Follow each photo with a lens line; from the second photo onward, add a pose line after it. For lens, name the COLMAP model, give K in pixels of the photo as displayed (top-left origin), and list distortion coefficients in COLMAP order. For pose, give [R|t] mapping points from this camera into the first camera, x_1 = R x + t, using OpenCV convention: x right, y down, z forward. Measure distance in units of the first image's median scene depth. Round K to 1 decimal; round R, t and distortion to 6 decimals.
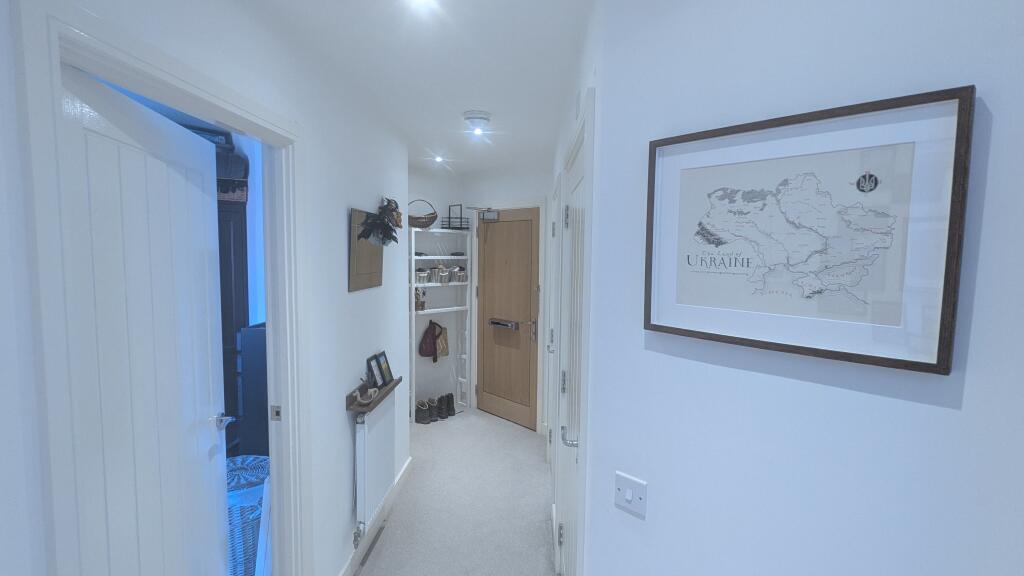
lens RADIAL K [[481.8, 0, 512.9], [0, 481.8, 287.7], [0, 0, 1]] dist [-0.000101, -0.000164]
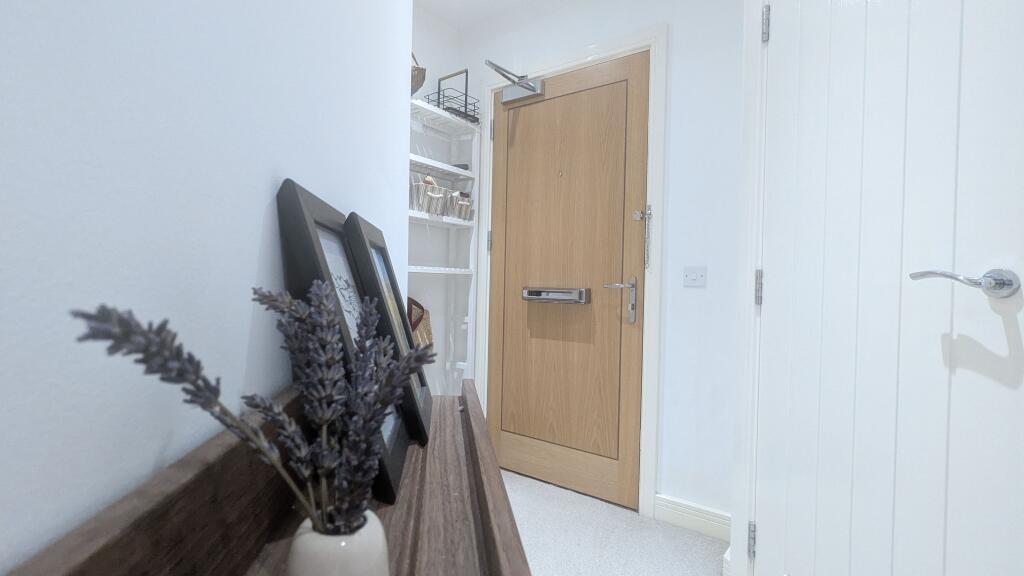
lens RADIAL K [[481.8, 0, 510.7], [0, 481.8, 287.7], [0, 0, 1]] dist [-0.000101, -0.000164]
pose [[0.983249, 0.012655, 0.181826, -0.150377], [-0.000426, 0.997743, -0.067141, 0.097229], [-0.182266, 0.065939, 0.981036, 0.484648]]
